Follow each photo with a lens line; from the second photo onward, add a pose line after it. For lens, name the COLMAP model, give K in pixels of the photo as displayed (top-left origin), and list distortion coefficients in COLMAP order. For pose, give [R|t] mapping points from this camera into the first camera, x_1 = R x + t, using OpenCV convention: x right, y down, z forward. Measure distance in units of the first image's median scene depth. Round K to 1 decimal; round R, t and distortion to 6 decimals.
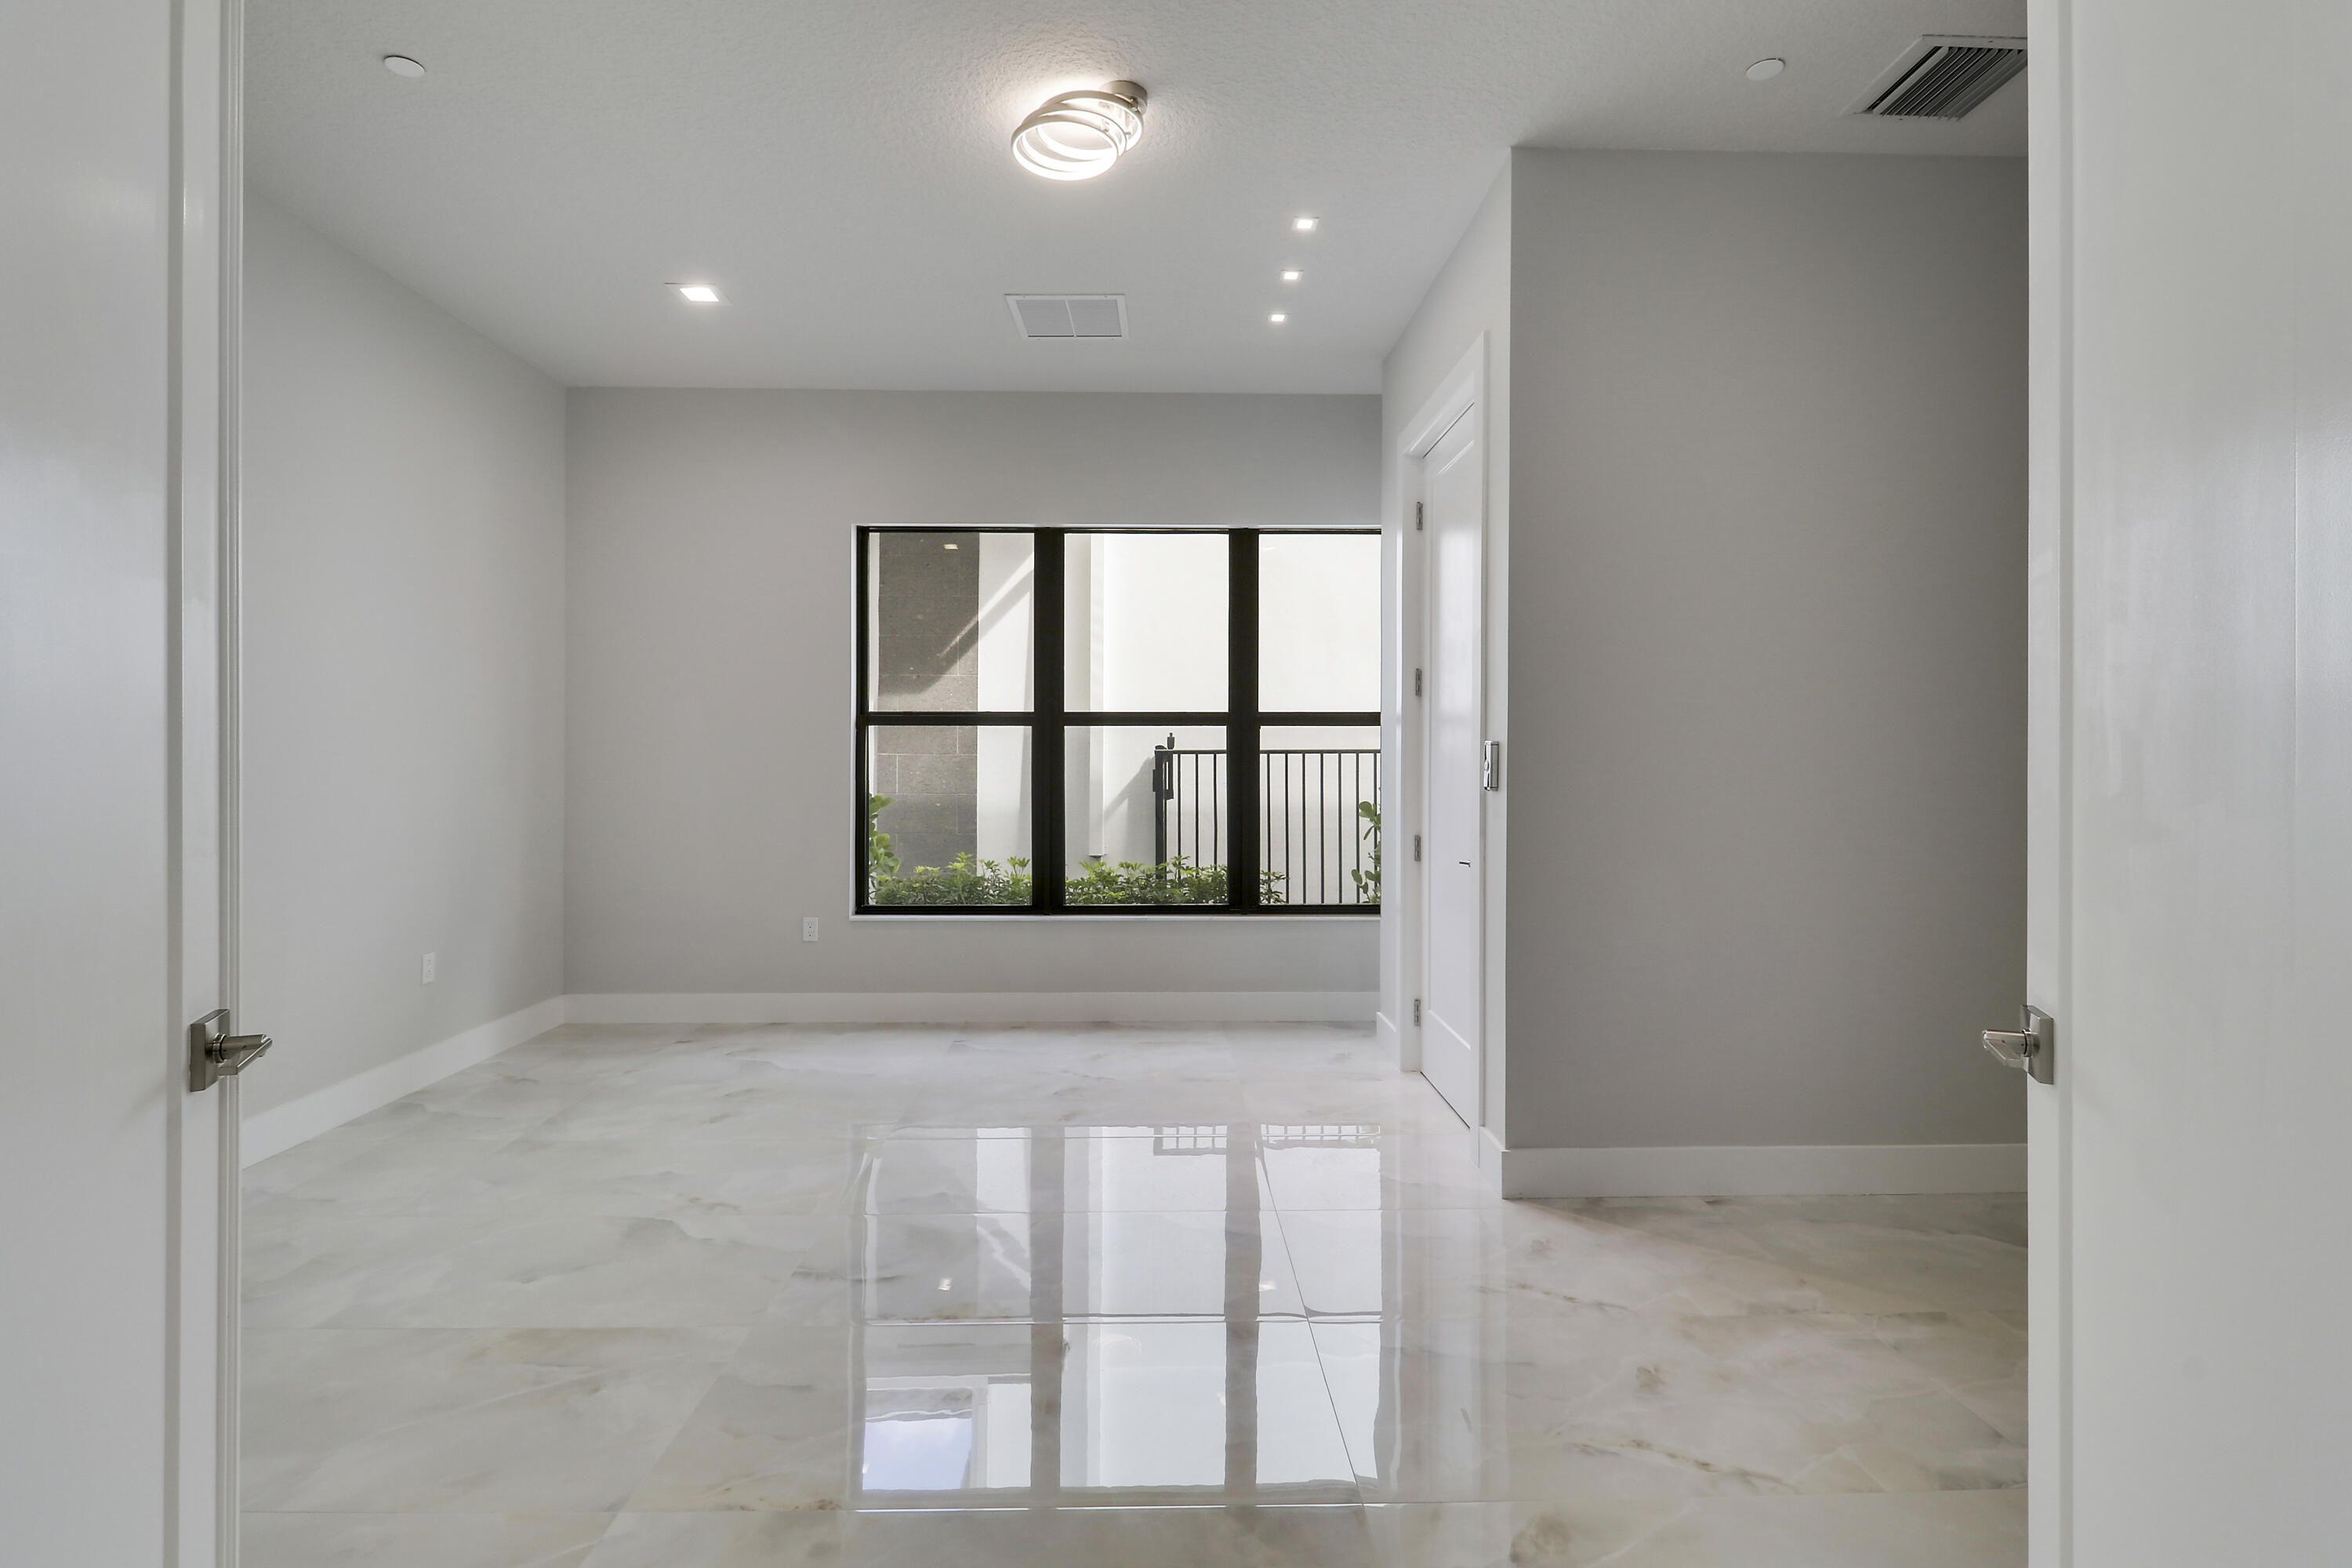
lens RADIAL K [[1150.3, 0, 1176.8], [0, 1150.3, 790.9], [0, 0, 1]] dist [-0.005044, -0.001096]
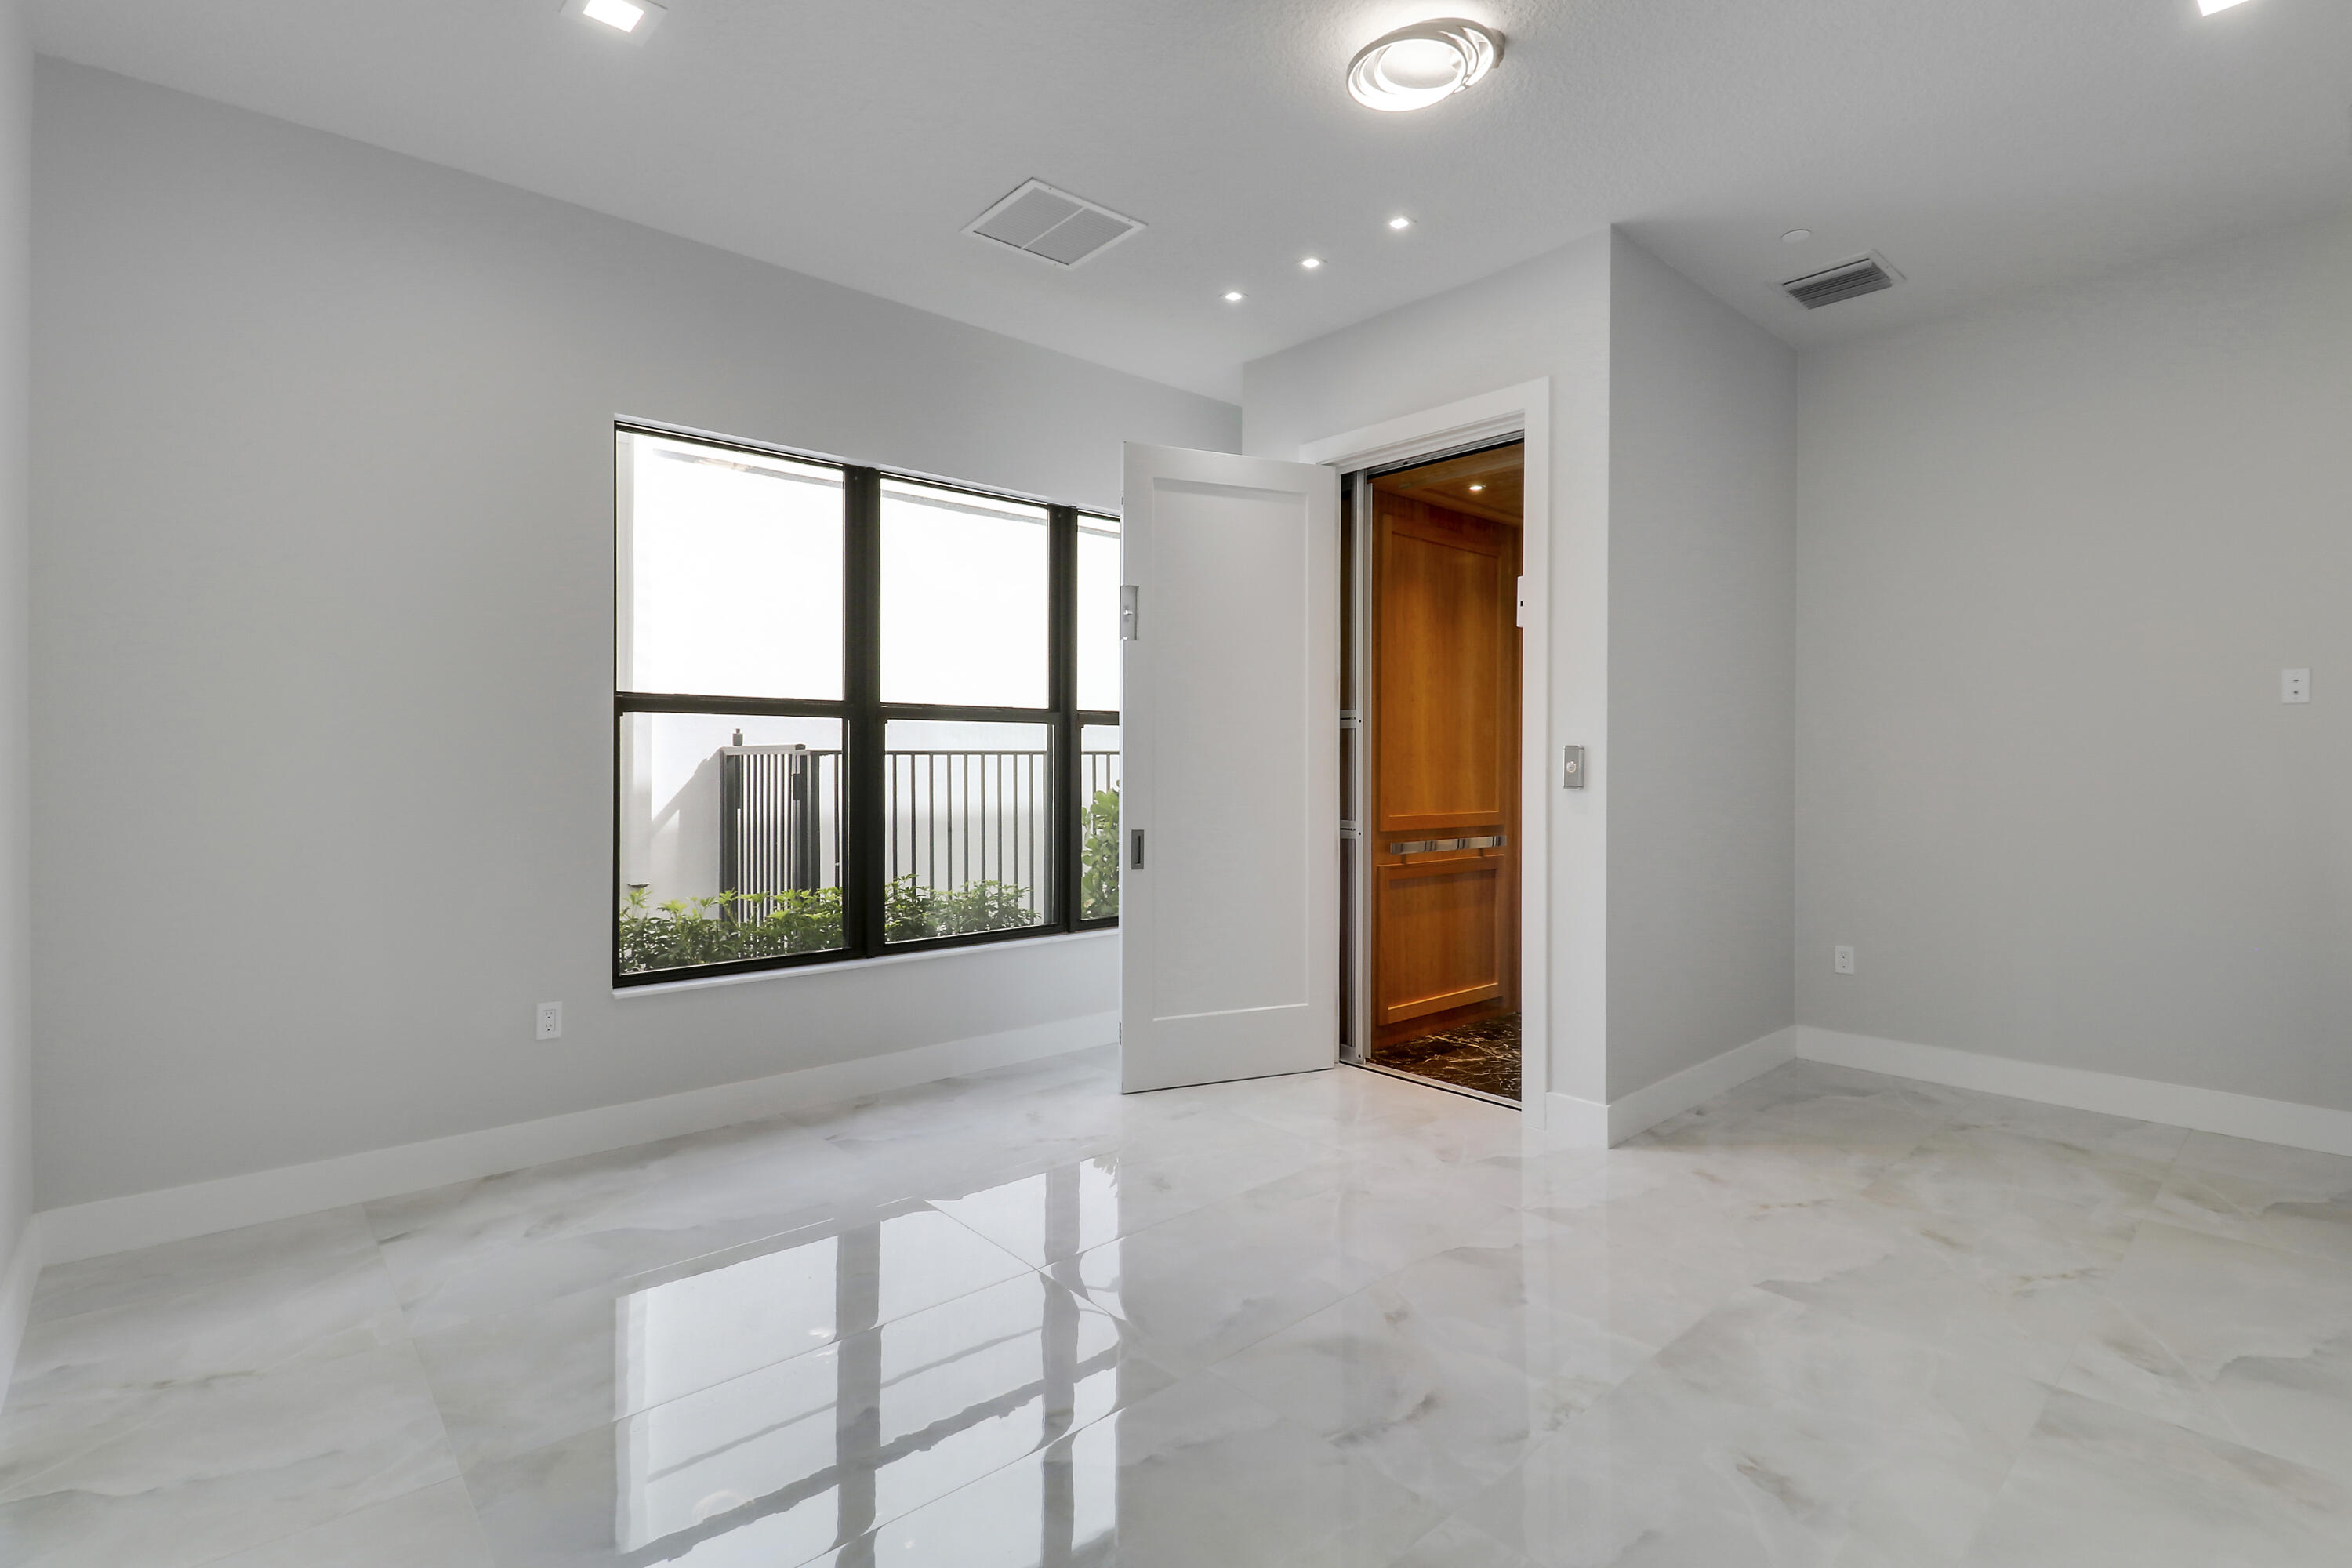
lens RADIAL K [[1150.3, 0, 1192.4], [0, 1150.3, 791.9], [0, 0, 1]] dist [-0.005044, -0.001096]
pose [[0.738923, -0.016390, 0.673591, -0.460736], [0.016071, 0.999848, 0.006700, -0.007335], [-0.673599, 0.005875, 0.739074, 0.257231]]
